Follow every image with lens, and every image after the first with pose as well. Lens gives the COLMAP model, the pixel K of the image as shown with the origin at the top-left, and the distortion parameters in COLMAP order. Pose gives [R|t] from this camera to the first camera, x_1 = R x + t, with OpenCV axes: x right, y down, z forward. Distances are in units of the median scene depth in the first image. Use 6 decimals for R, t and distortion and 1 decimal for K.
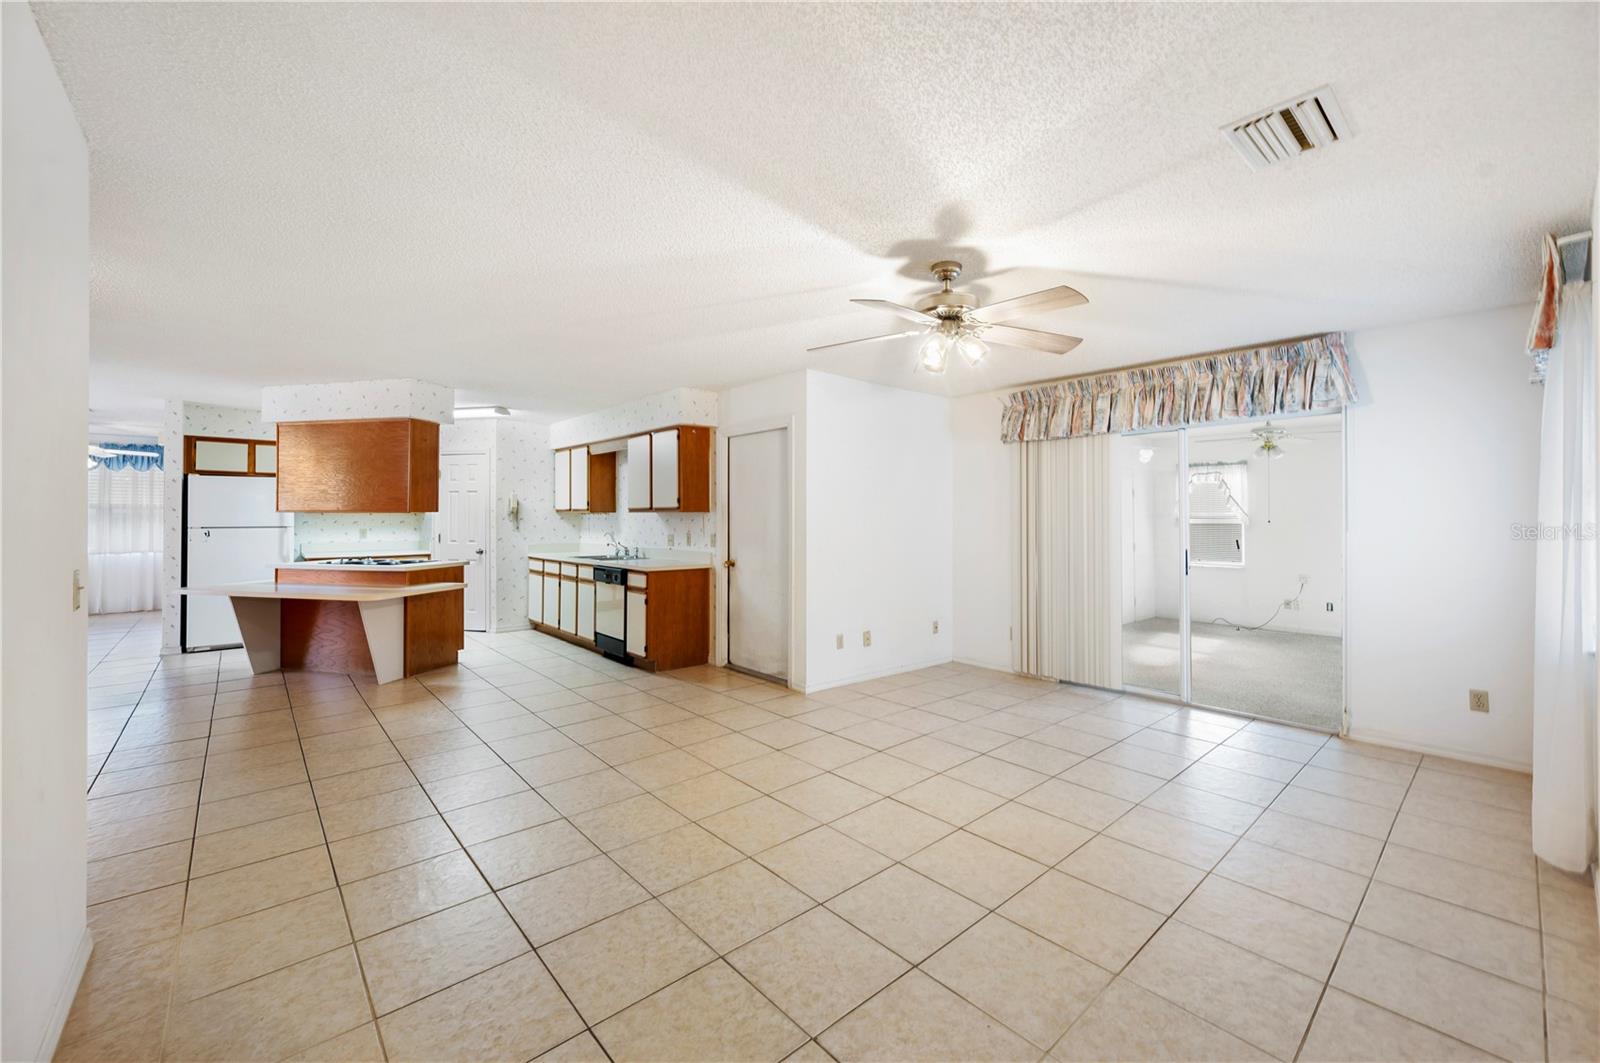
lens RADIAL K [[643.7, 0, 799.7], [0, 643.7, 517.2], [0, 0, 1]] dist [-0.005255, -0.000720]
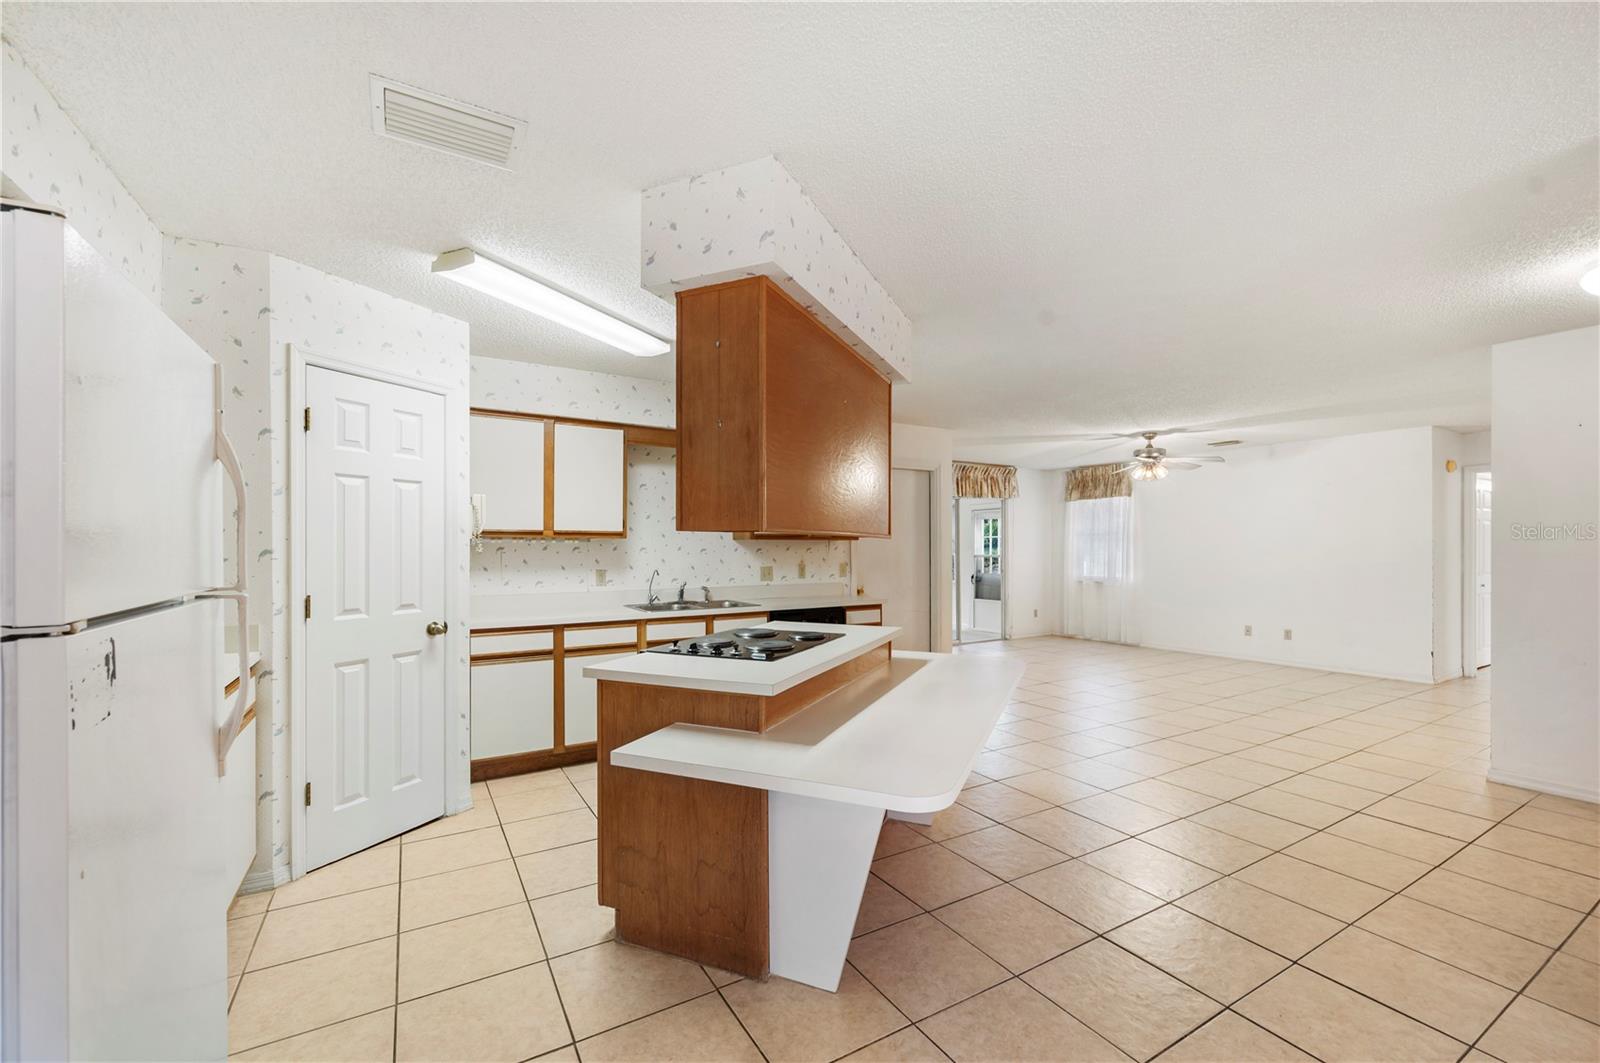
lens RADIAL K [[643.7, 0, 797.4], [0, 643.7, 544.2], [0, 0, 1]] dist [-0.005255, -0.000720]
pose [[0.187288, 0.000079, 0.982305, -0.896639], [-0.001502, 0.999999, 0.000206, -0.001718], [-0.982304, -0.001514, 0.187288, 0.726729]]
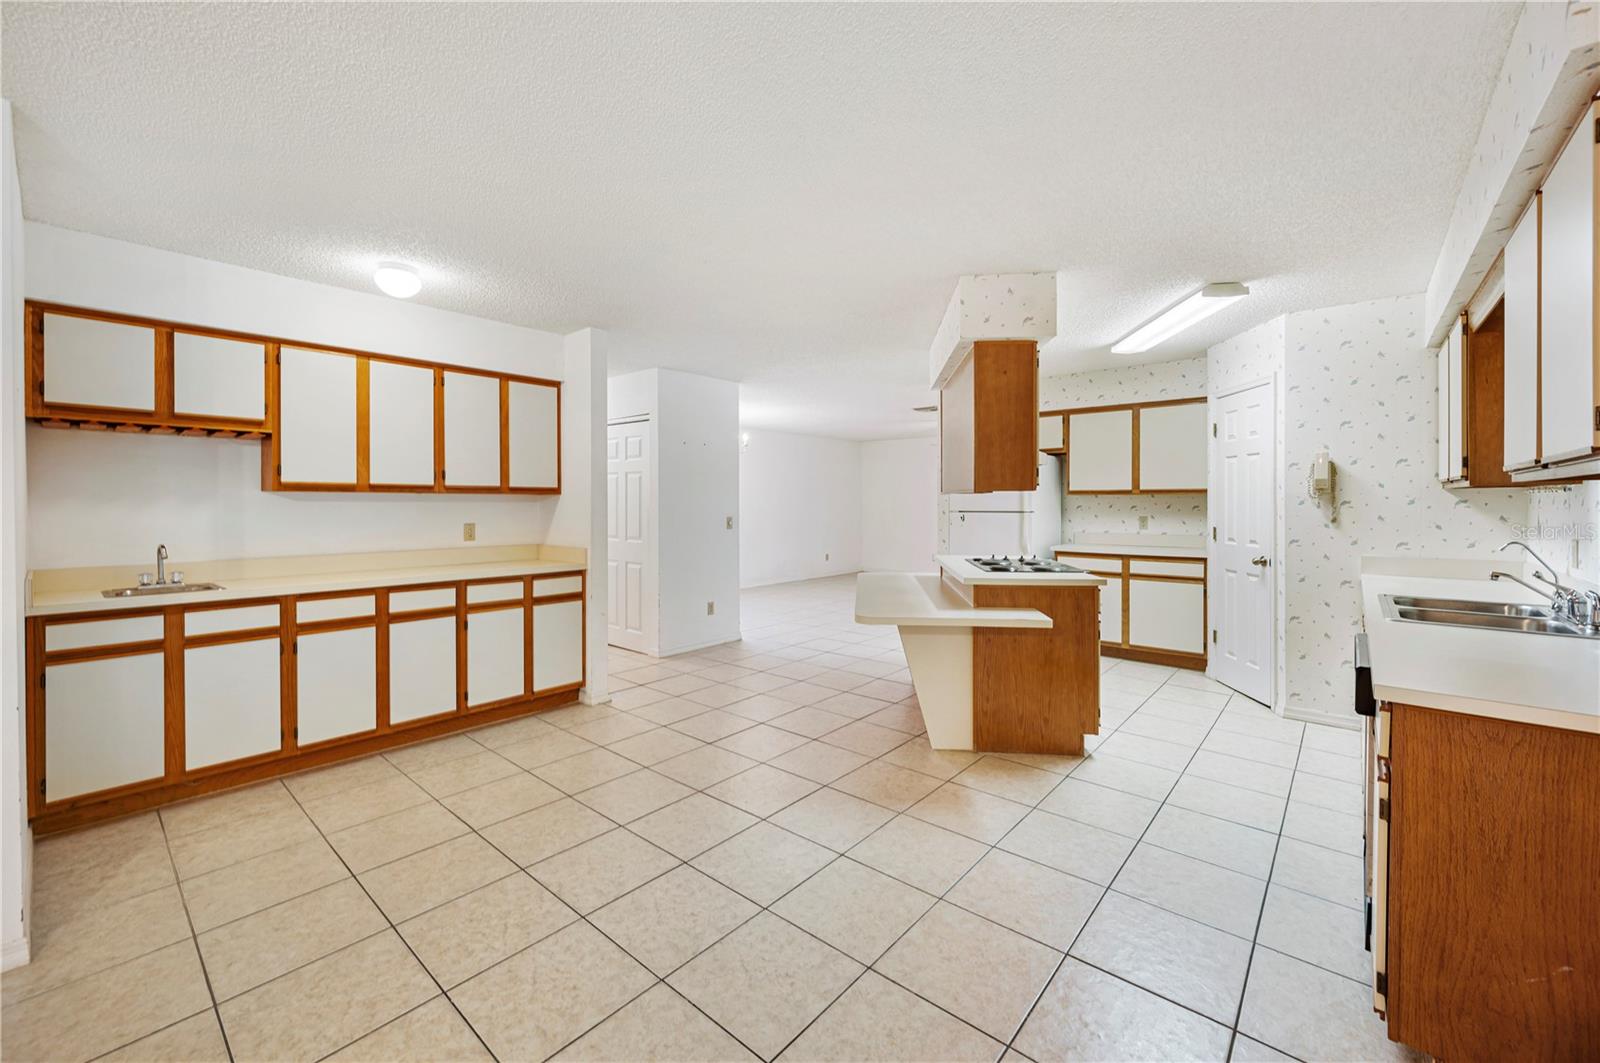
lens RADIAL K [[643.7, 0, 798.1], [0, 643.7, 506.4], [0, 0, 1]] dist [-0.005255, -0.000720]
pose [[0.124802, 0.005802, -0.992165, -0.000458], [0.001437, 0.999981, 0.006029, 0.002297], [0.992181, -0.002179, 0.124791, 0.560472]]
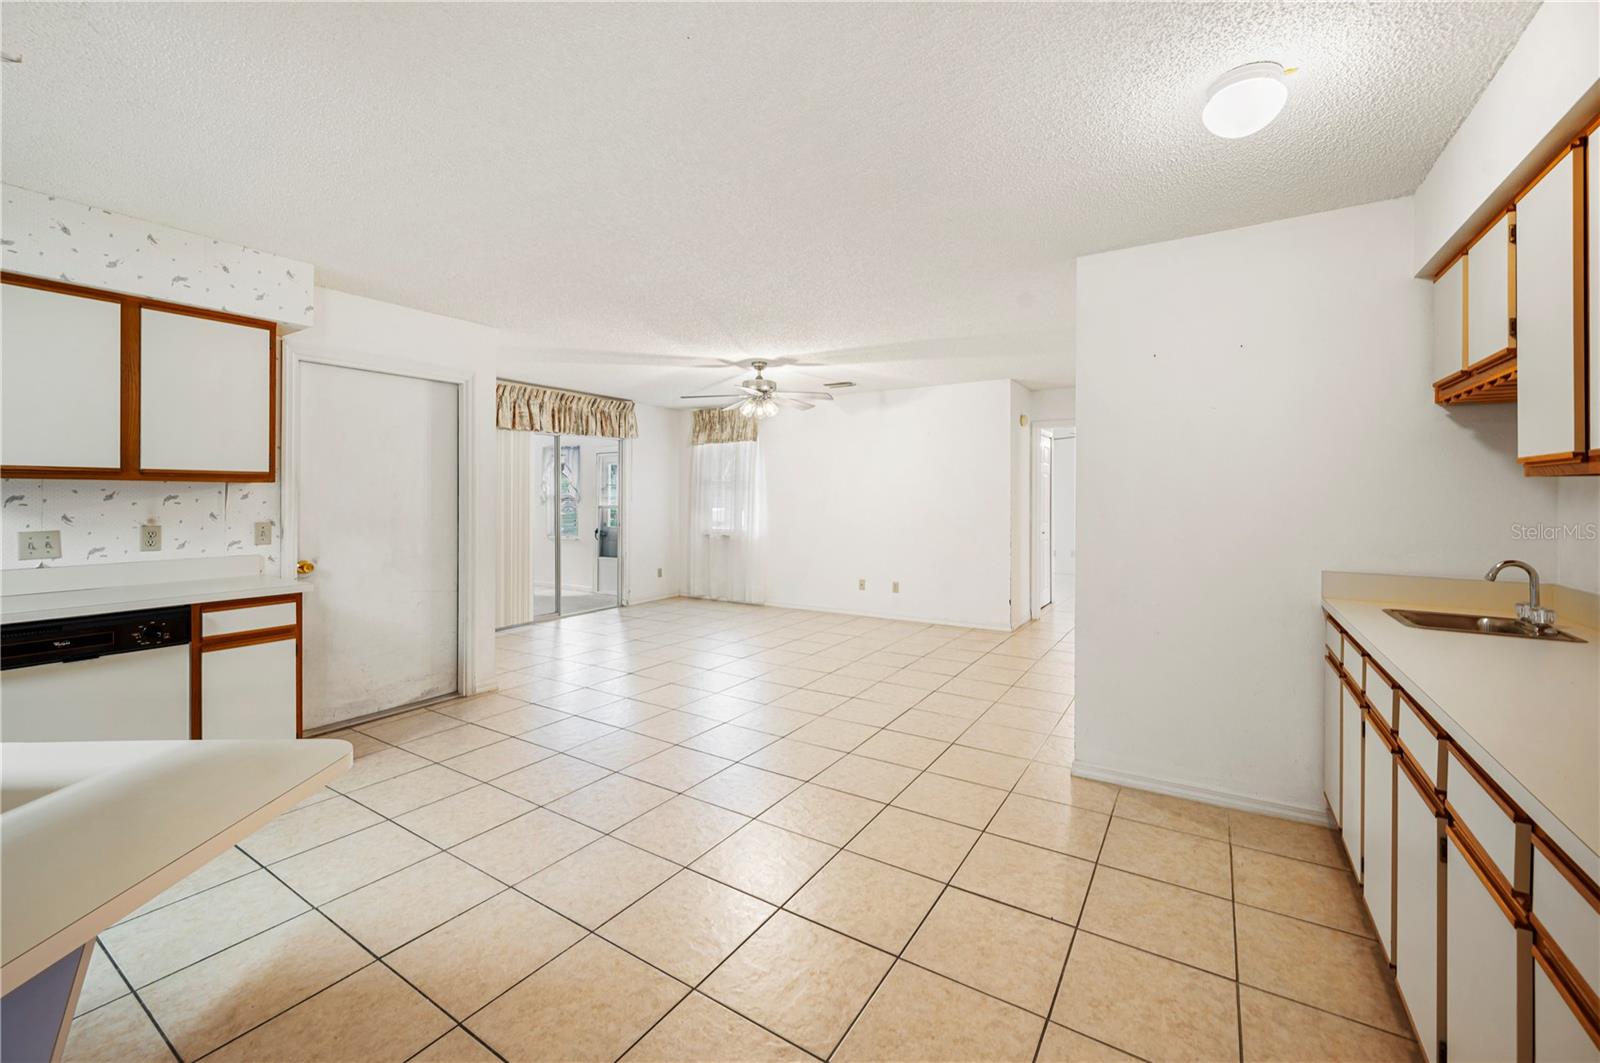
lens RADIAL K [[643.7, 0, 783.3], [0, 643.7, 489.3], [0, 0, 1]] dist [-0.005255, -0.000720]
pose [[-0.264535, 0.007418, 0.964348, -0.655575], [-0.006788, 0.999931, -0.009553, 0.000183], [-0.964352, -0.009073, -0.264467, 0.579648]]
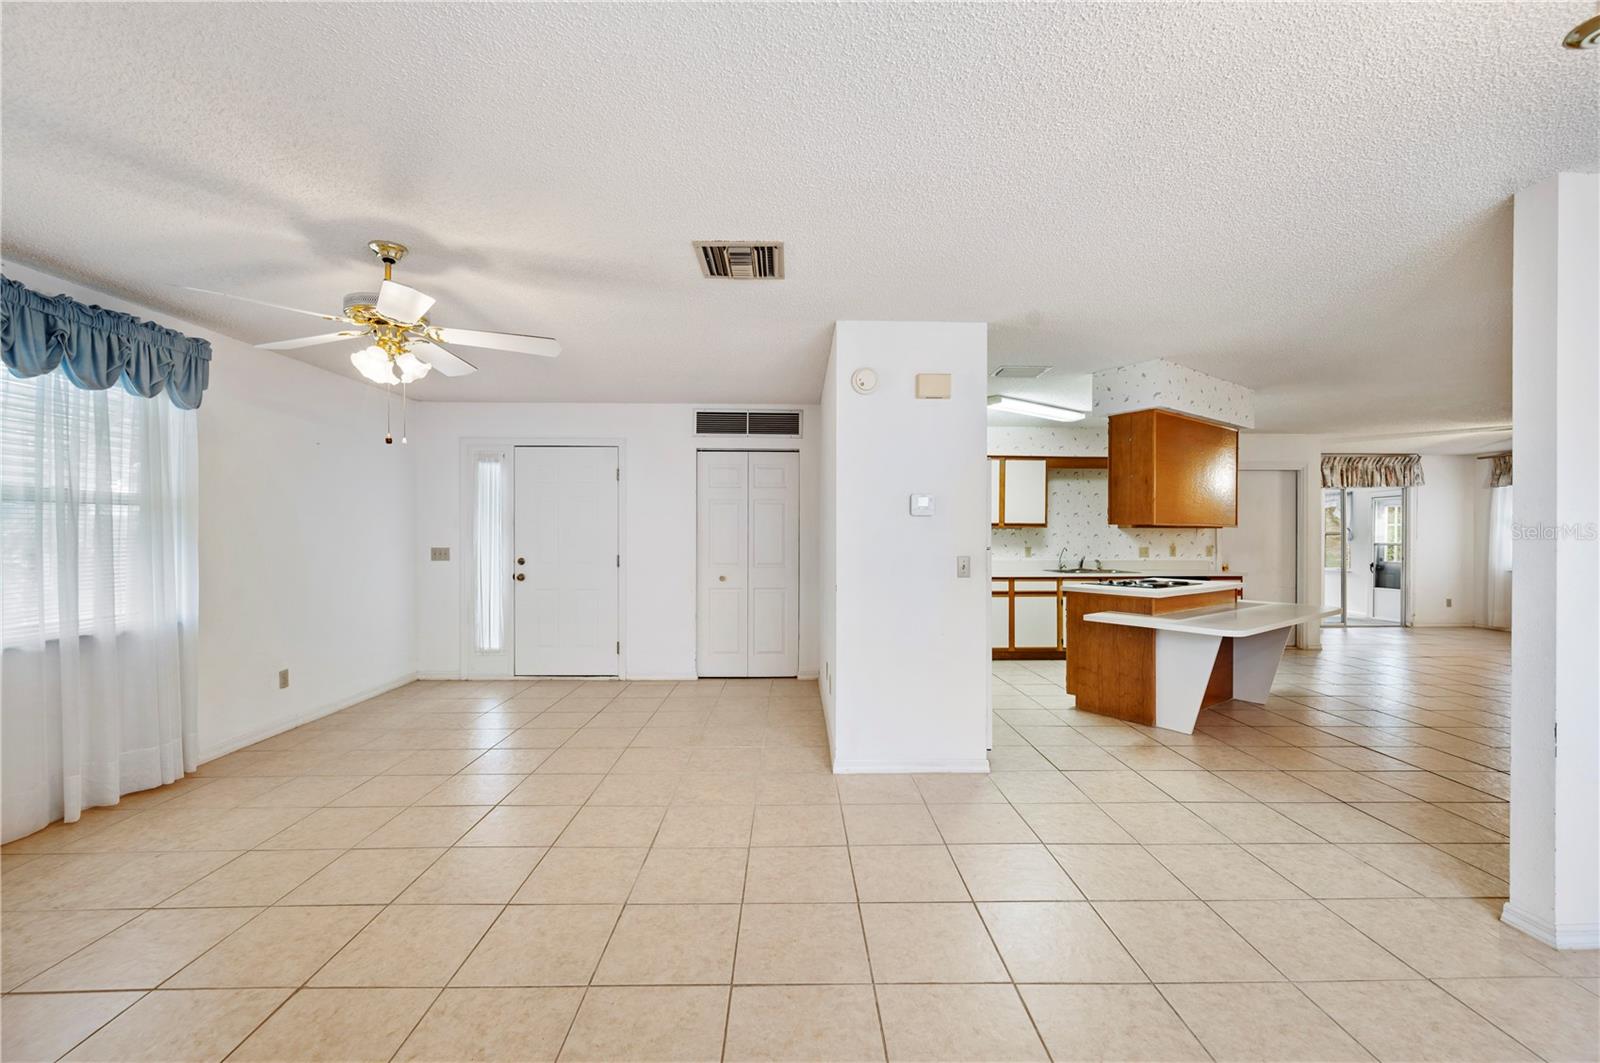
lens RADIAL K [[643.7, 0, 806.1], [0, 643.7, 538.0], [0, 0, 1]] dist [-0.005255, -0.000720]
pose [[0.643085, -0.006719, 0.765765, -1.313107], [-0.003172, 0.999930, 0.011438, -0.000779], [-0.765788, -0.009784, 0.643018, 0.652463]]
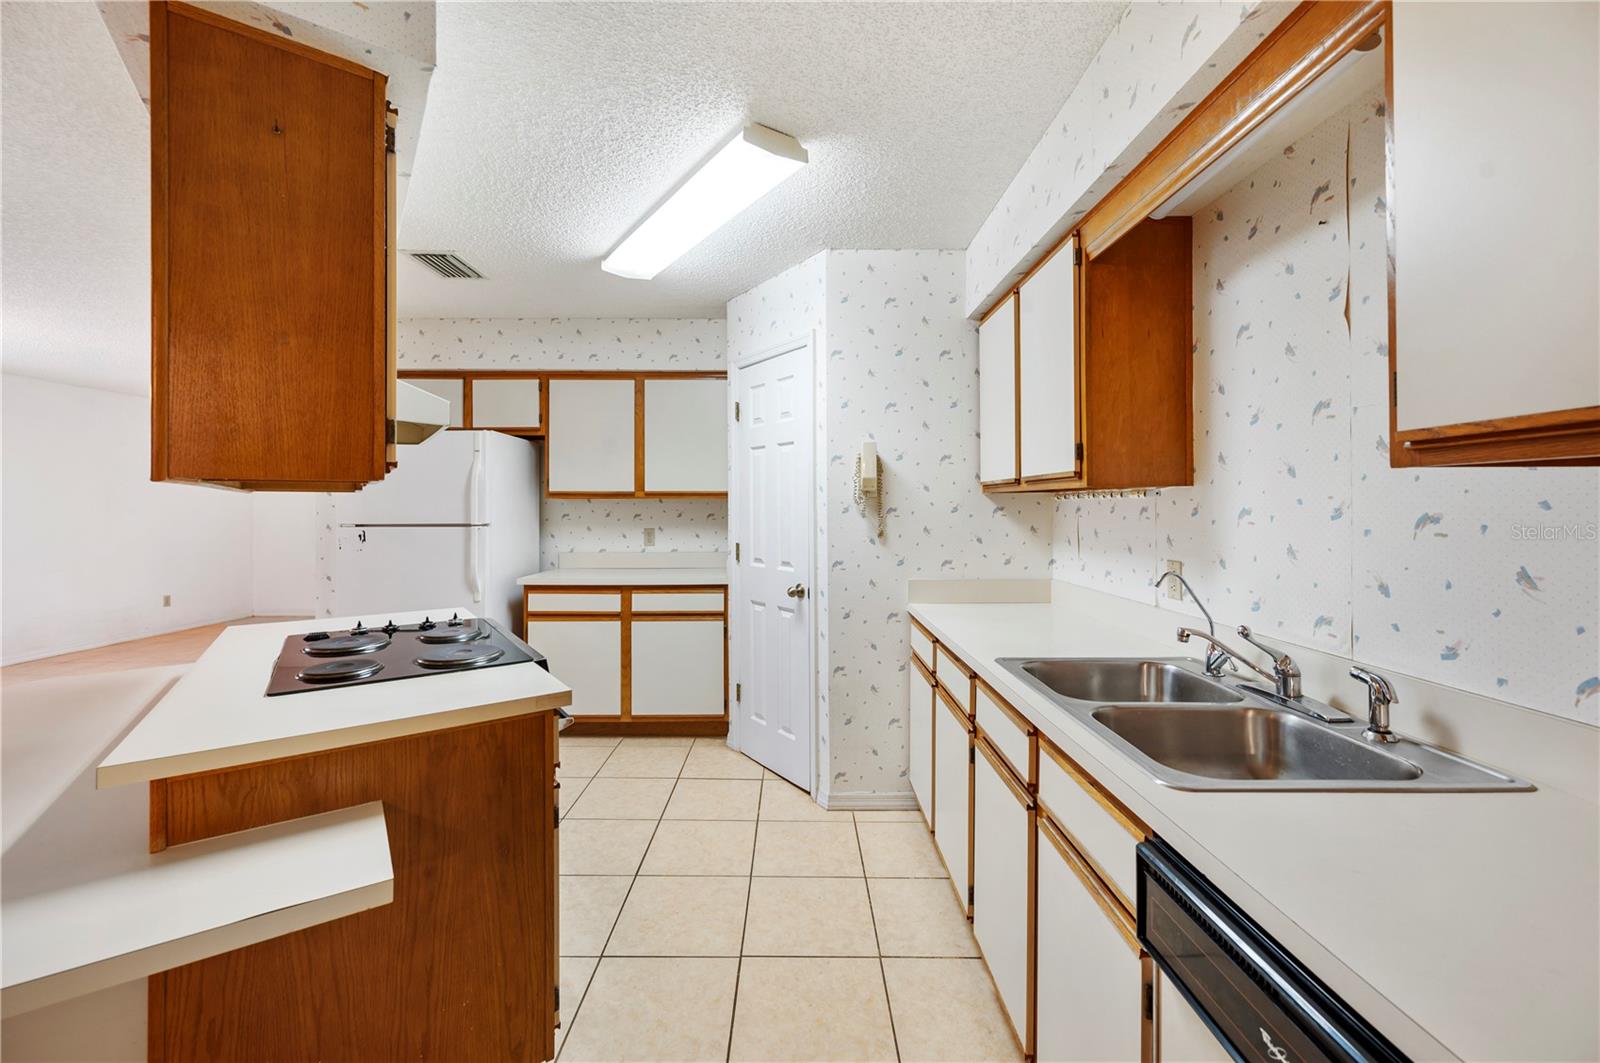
lens RADIAL K [[643.7, 0, 807.1], [0, 643.7, 508.1], [0, 0, 1]] dist [-0.005255, -0.000720]
pose [[0.755545, -0.000769, -0.655096, -0.242124], [0.001465, 0.999999, 0.000516, 0.001327], [0.655095, -0.001350, 0.755545, 0.733721]]
